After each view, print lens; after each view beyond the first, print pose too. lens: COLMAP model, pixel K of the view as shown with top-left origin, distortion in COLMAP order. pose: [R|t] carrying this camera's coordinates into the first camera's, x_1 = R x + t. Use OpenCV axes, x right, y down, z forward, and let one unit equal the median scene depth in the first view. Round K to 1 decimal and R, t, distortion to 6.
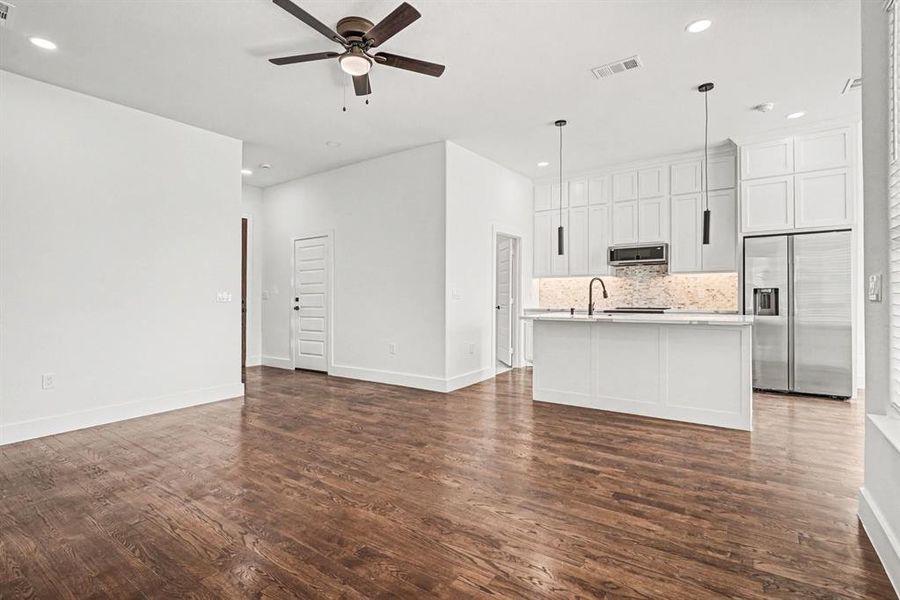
lens RADIAL K [[434.3, 0, 424.4], [0, 434.3, 301.7], [0, 0, 1]] dist [0.001357, 0.000172]
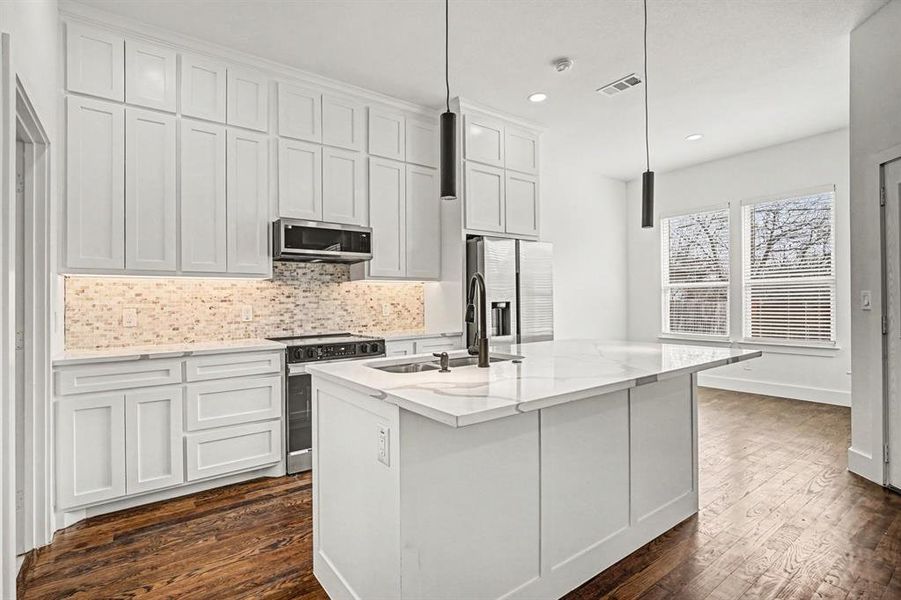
lens RADIAL K [[435.8, 0, 450.5], [0, 435.8, 300.0], [0, 0, 1]] dist [-0.015485, -0.000160]
pose [[0.277753, 0.008668, 0.960613, -0.004296], [0.030513, 0.999375, -0.017840, -0.018486], [-0.960168, 0.034266, 0.277315, 0.702515]]
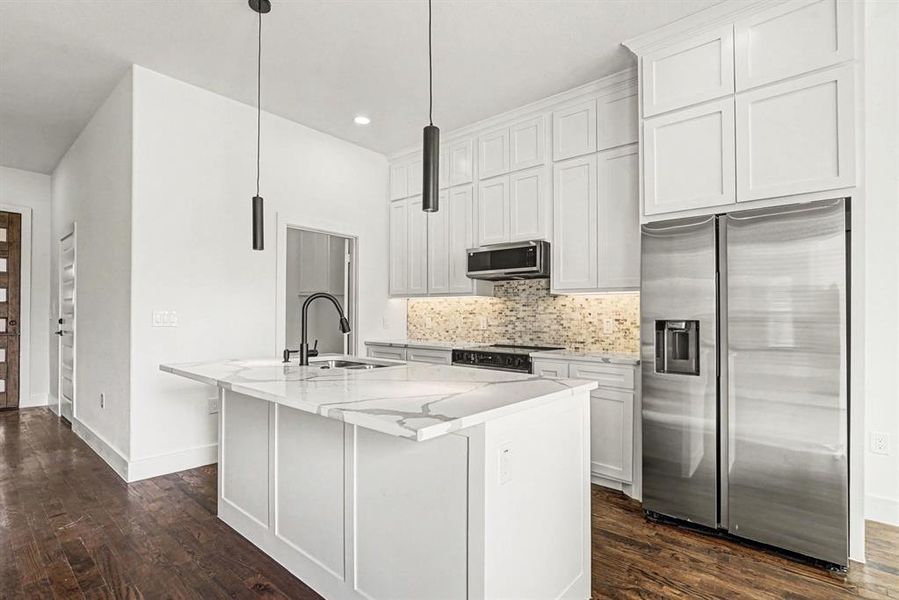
lens RADIAL K [[429.9, 0, 418.8], [0, 429.9, 313.7], [0, 0, 1]] dist [-0.012835, -0.000103]
pose [[0.995201, 0.019191, -0.095948, 0.432141], [-0.021396, 0.999529, -0.022006, -0.017224], [0.095480, 0.023953, 0.995143, 0.385911]]
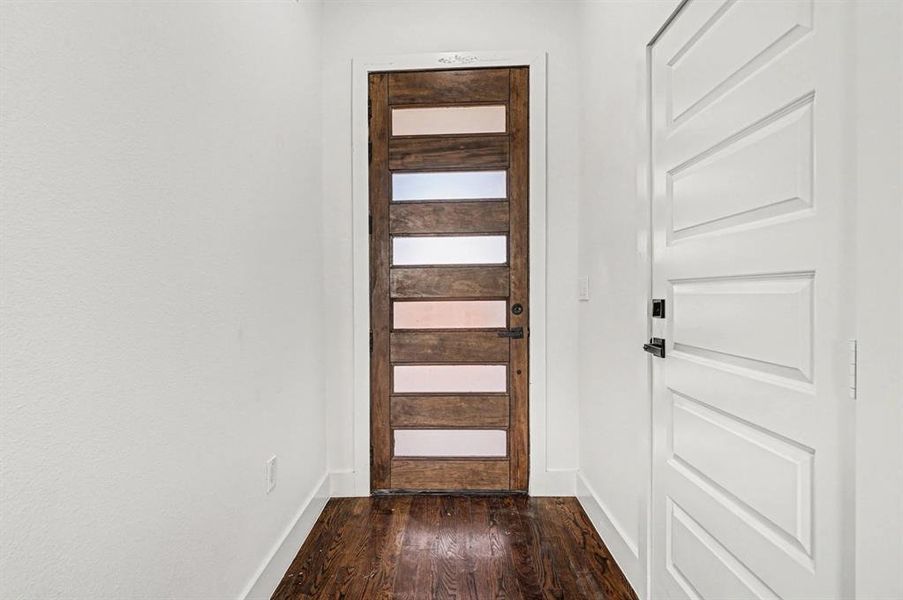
lens RADIAL K [[436.7, 0, 451.5], [0, 436.7, 300.0], [0, 0, 1]] dist [-0.015485, -0.000160]
pose [[0.591436, 0.018612, -0.806137, -0.202837], [-0.019999, 0.999765, 0.008410, -0.010178], [0.806104, 0.011148, 0.591669, 0.894220]]
